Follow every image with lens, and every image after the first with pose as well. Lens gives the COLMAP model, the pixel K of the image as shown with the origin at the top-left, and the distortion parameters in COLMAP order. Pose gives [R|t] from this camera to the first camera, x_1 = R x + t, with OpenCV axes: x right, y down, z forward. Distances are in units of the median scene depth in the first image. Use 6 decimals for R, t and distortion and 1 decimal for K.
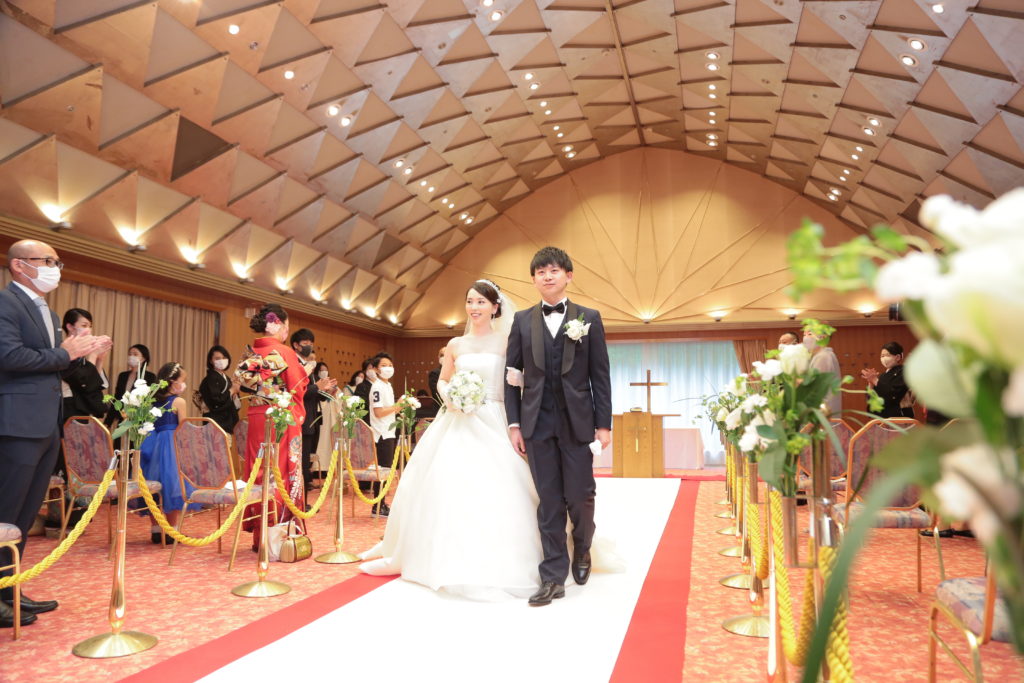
lens RADIAL K [[737.5, 0, 511.8], [0, 737.5, 346.5], [0, 0, 1]] dist [-0.088794, 0.042997]
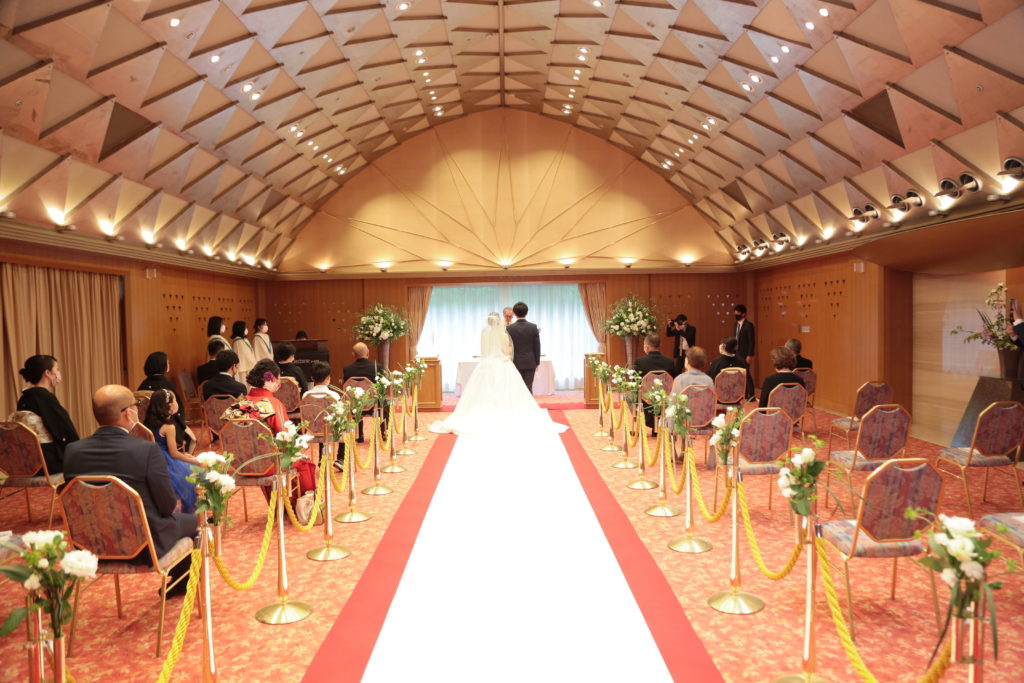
lens RADIAL K [[737.5, 0, 506.1], [0, 737.5, 344.0], [0, 0, 1]] dist [-0.088794, 0.042997]
pose [[0.961813, -0.033912, 0.271598, -0.162661], [-0.003954, 0.990470, 0.137673, -0.093152], [-0.273679, -0.133489, 0.952513, -0.122332]]
